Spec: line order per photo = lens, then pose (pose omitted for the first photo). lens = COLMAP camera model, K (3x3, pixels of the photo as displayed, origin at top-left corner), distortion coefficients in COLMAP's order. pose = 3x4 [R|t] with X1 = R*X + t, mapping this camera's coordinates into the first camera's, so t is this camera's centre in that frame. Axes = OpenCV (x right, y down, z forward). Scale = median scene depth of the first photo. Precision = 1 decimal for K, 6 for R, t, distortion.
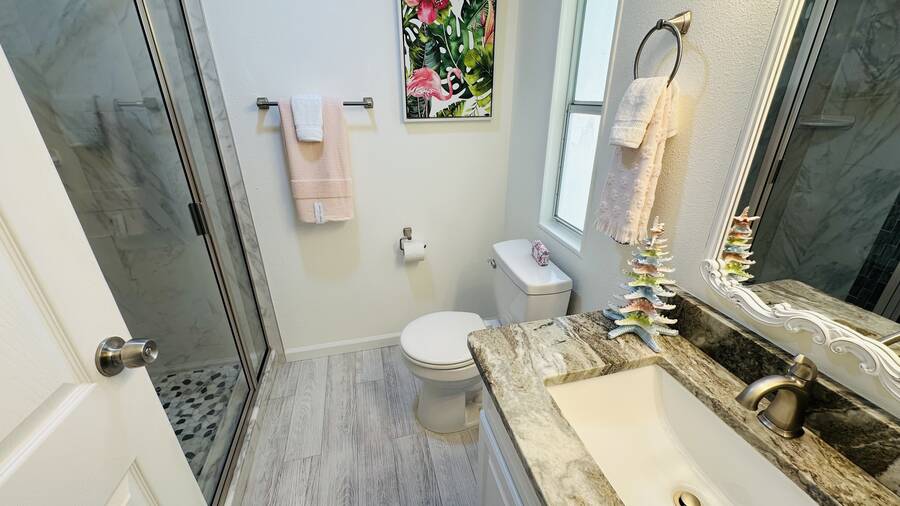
lens RADIAL K [[359.0, 0, 449.5], [0, 359.0, 253.2], [0, 0, 1]] dist [-0.003296, 0.000759]
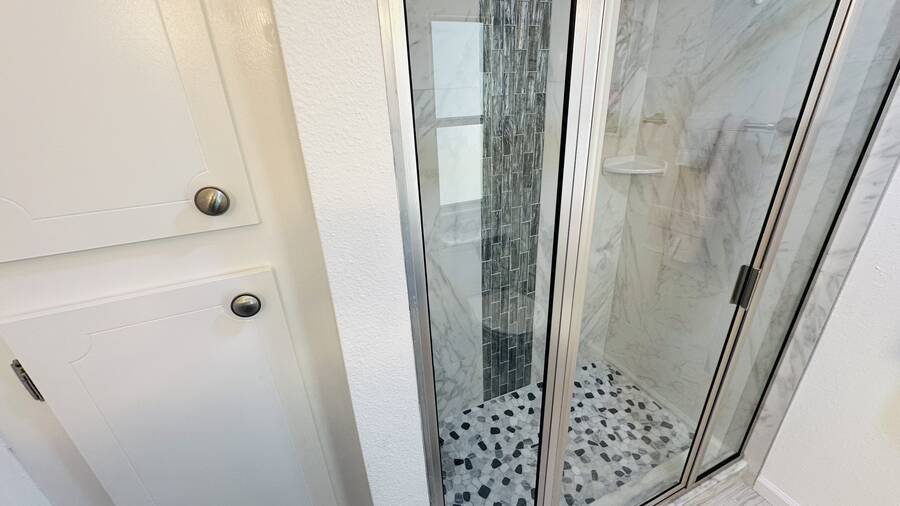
lens RADIAL K [[359.0, 0, 449.5], [0, 359.0, 253.2], [0, 0, 1]] dist [-0.003296, 0.000759]
pose [[0.152426, 0.394666, -0.906093, -0.111626], [-0.357753, 0.876666, 0.321666, -0.140703], [0.921292, 0.275127, 0.274820, 0.162624]]
